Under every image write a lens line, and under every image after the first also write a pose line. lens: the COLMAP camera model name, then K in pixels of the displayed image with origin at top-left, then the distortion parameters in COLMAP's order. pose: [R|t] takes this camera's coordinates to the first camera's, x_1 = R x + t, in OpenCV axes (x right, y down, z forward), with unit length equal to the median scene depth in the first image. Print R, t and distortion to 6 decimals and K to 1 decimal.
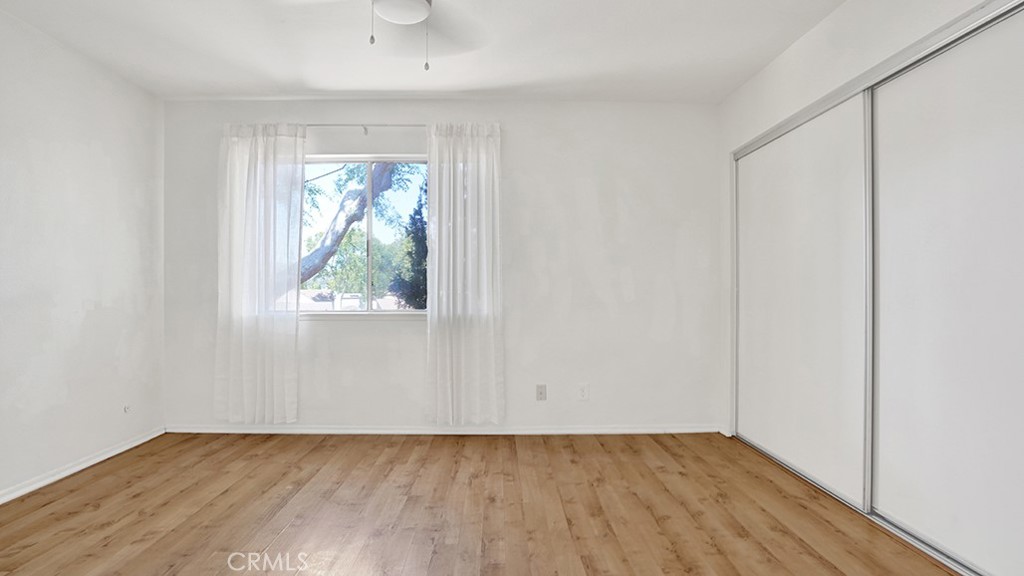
lens RADIAL K [[498.7, 0, 512.0], [0, 498.7, 283.3], [0, 0, 1]] dist [-0.052630, 0.015167]
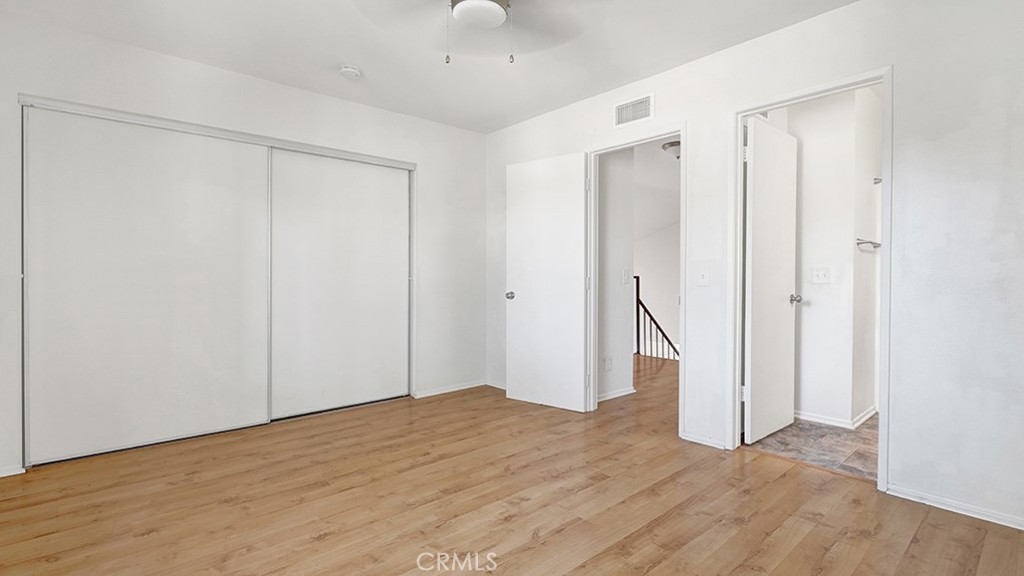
lens RADIAL K [[498.7, 0, 512.1], [0, 498.7, 291.6], [0, 0, 1]] dist [-0.052630, 0.015167]
pose [[-0.670981, -0.015676, 0.741309, -0.850183], [-0.013103, 0.999871, 0.009283, 0.025420], [-0.741359, -0.003485, -0.671100, 1.330218]]
